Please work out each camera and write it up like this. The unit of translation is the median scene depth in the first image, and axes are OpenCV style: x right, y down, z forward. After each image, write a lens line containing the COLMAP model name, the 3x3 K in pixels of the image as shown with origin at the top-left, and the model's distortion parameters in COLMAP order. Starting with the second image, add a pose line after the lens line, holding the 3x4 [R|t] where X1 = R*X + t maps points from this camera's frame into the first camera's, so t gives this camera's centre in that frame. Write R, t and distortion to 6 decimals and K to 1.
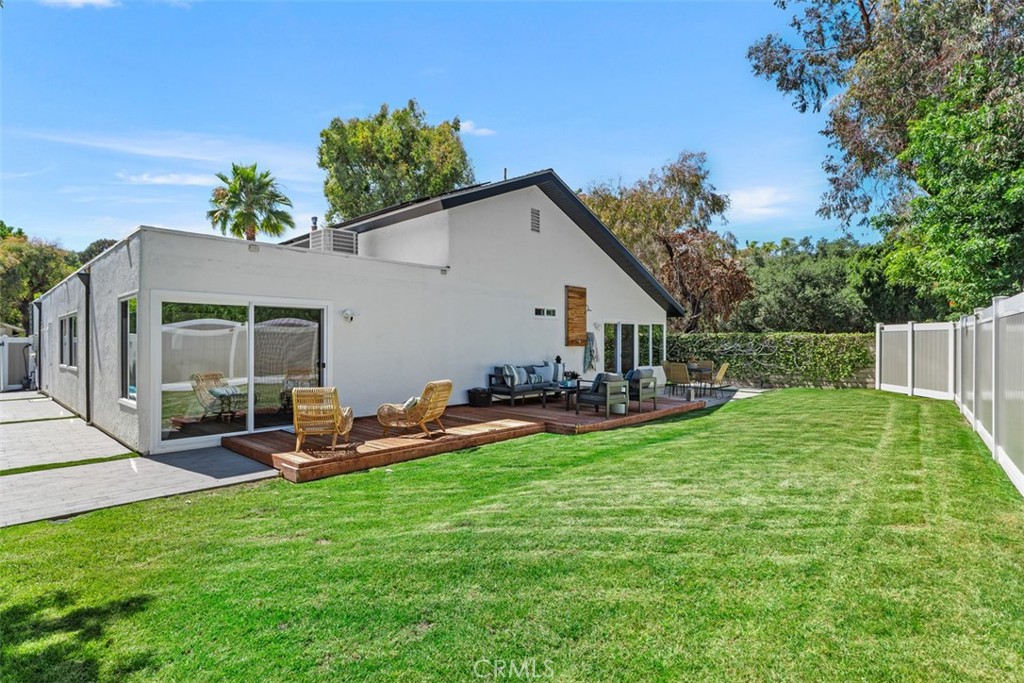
lens RADIAL K [[511.5, 0, 507.7], [0, 511.5, 342.3], [0, 0, 1]] dist [-0.032704, -0.000920]
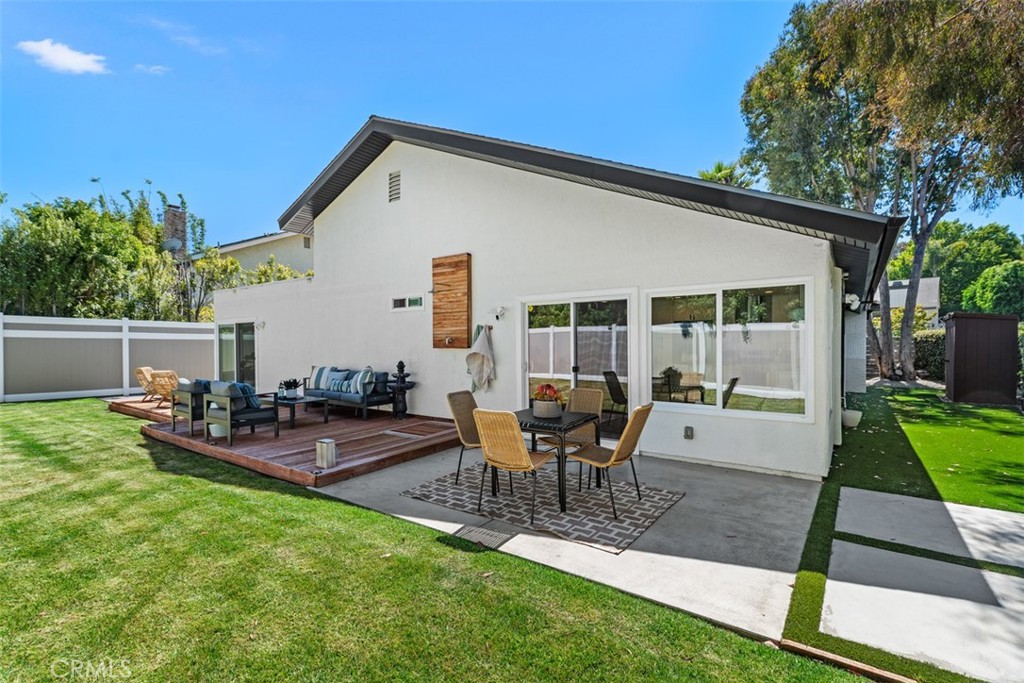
lens RADIAL K [[467.7, 0, 504.1], [0, 467.7, 342.6], [0, 0, 1]] dist [0.010846, -0.000935]
pose [[0.099995, 0.001886, -0.994986, 0.668712], [0.003023, 0.999993, 0.002200, -0.001146], [0.994983, -0.003228, 0.099989, 0.935177]]
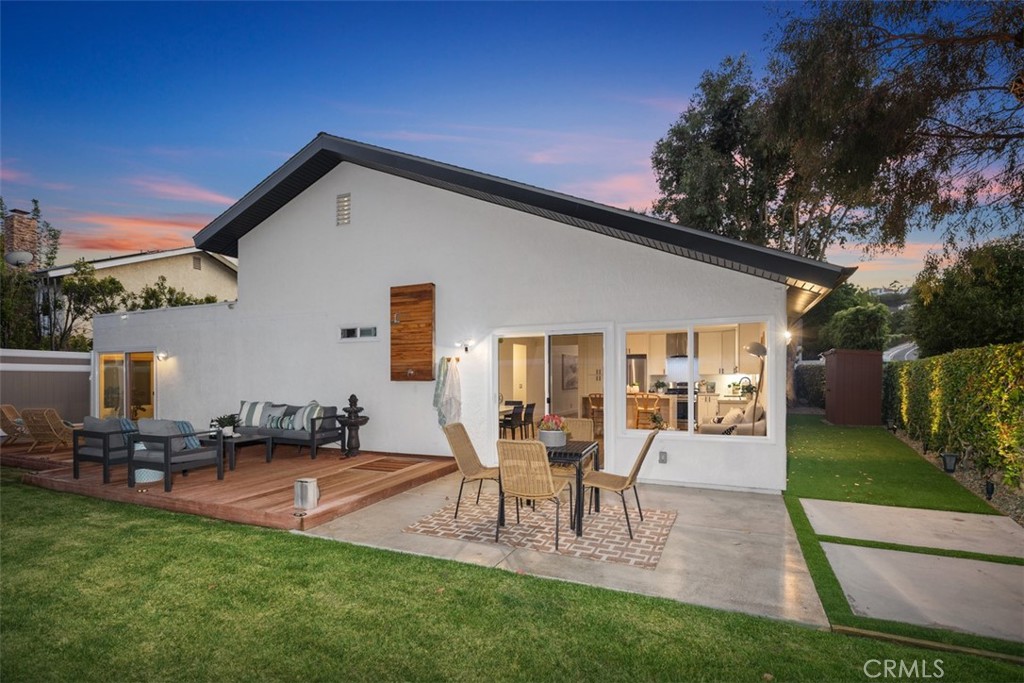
lens RADIAL K [[479.2, 0, 490.7], [0, 479.2, 368.4], [0, 0, 1]] dist [0.007643, 0.001323]
pose [[0.297233, -0.014712, -0.954692, 0.662841], [0.004298, 0.999892, -0.014070, 0.000672], [0.954795, 0.000079, 0.297264, 0.852373]]
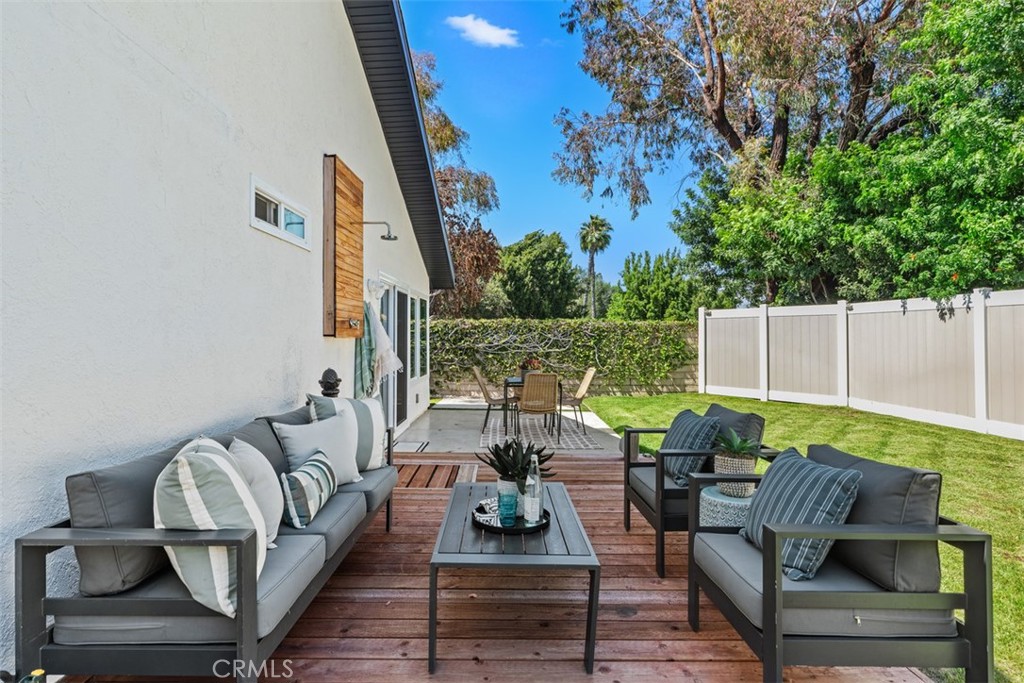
lens RADIAL K [[525.7, 0, 508.8], [0, 525.7, 331.0], [0, 0, 1]] dist [0.000720, 0.000670]
pose [[0.729670, 0.004815, 0.683782, -0.028473], [0.004450, 0.999921, -0.011790, 0.006870], [-0.683784, 0.011646, 0.729591, 0.615365]]
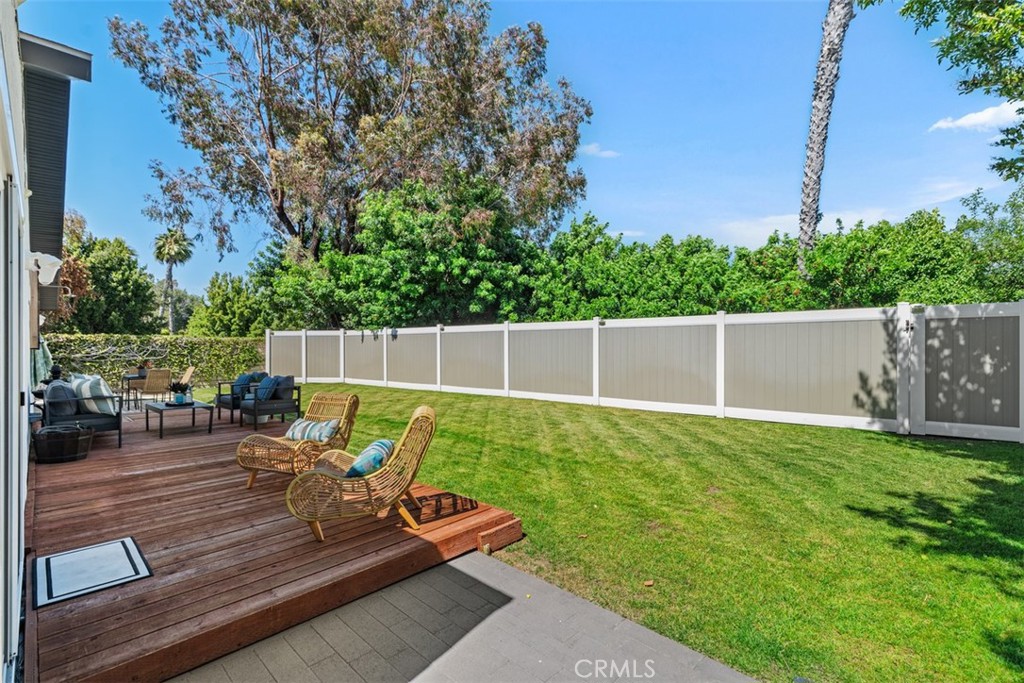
lens RADIAL K [[467.7, 0, 510.8], [0, 467.7, 341.6], [0, 0, 1]] dist [0.010846, -0.000935]
pose [[0.026048, 0.008745, 0.999622, -0.403162], [0.007656, 0.999931, -0.008947, 0.007388], [-0.999631, 0.007887, 0.025979, 0.372664]]
